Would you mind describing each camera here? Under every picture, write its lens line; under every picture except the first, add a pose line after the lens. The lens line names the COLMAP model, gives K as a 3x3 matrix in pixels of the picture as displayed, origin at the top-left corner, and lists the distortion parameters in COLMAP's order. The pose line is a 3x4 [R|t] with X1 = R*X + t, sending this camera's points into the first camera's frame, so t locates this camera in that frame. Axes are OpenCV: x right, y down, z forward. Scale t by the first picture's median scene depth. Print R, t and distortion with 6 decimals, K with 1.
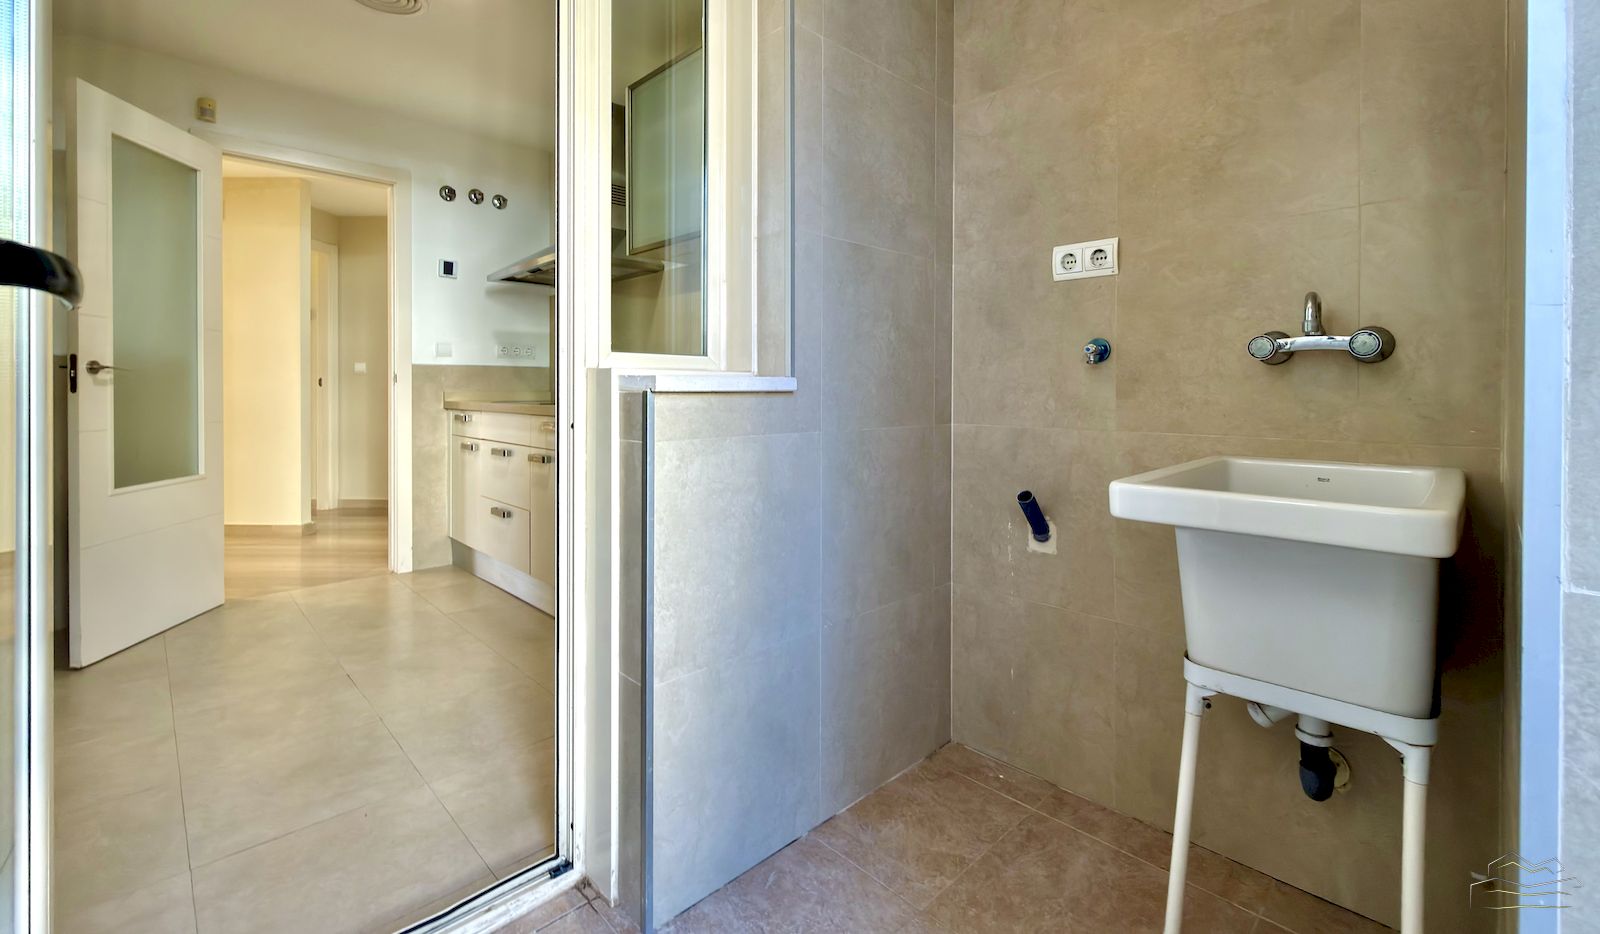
lens RADIAL K [[672.8, 0, 790.1], [0, 672.8, 396.0], [0, 0, 1]] dist [-0.003965, -0.000619]
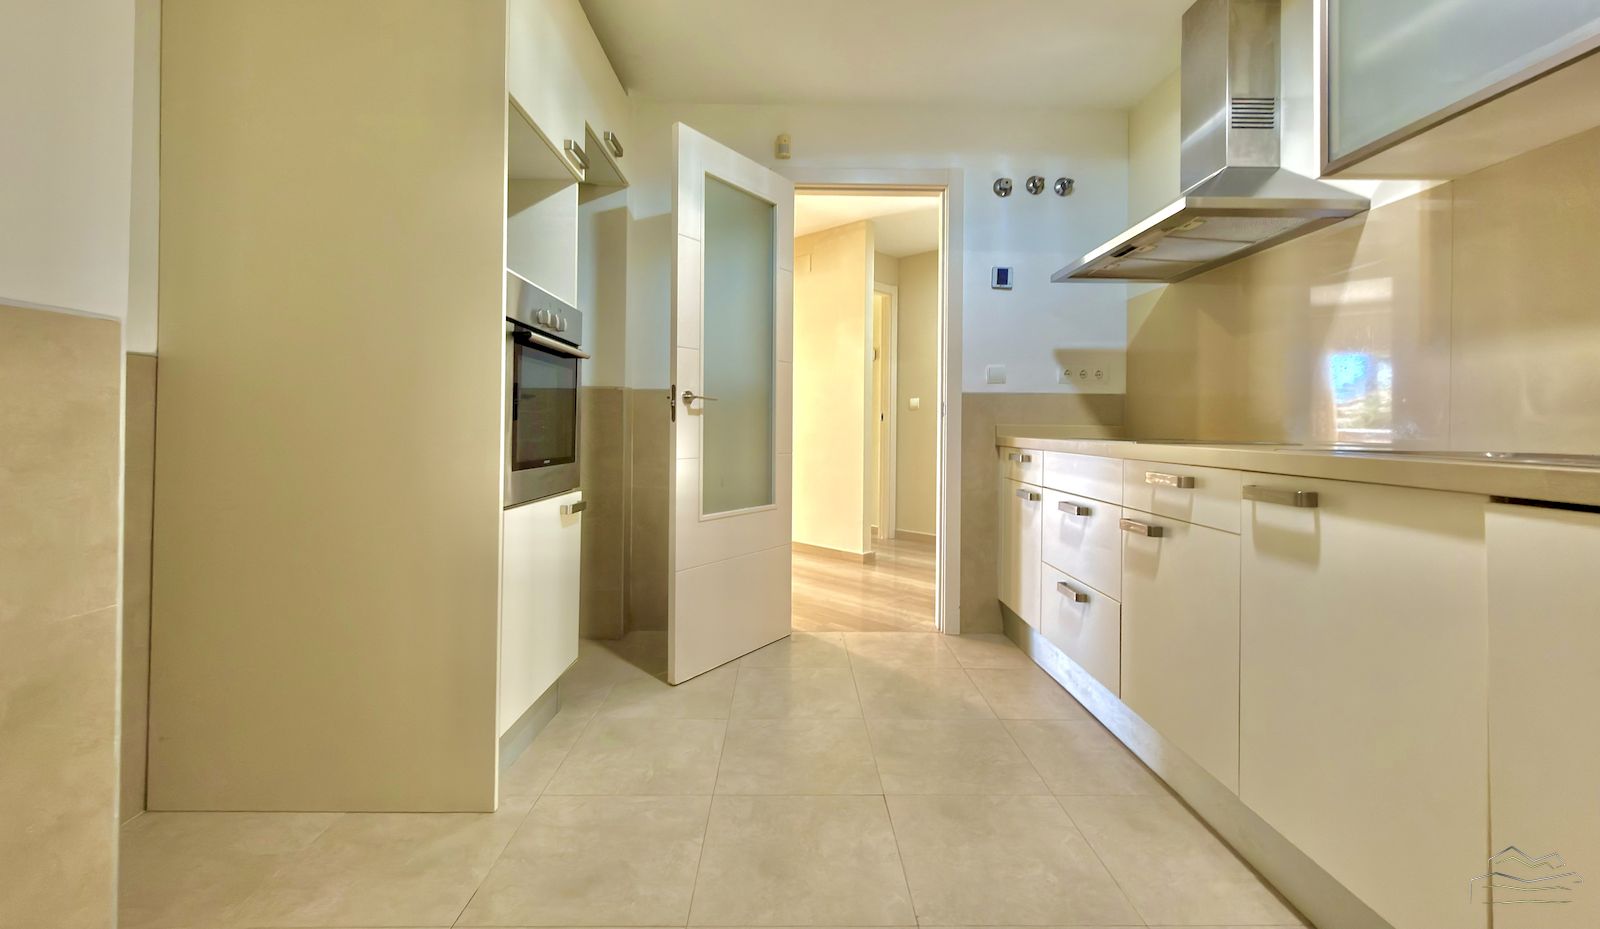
lens RADIAL K [[660.5, 0, 797.9], [0, 660.5, 421.1], [0, 0, 1]] dist [0.000365, -0.000017]
pose [[0.733049, 0.001017, -0.680175, -0.168374], [-0.014729, 0.999788, -0.014380, 0.005167], [0.680016, 0.020559, 0.732909, 0.283365]]
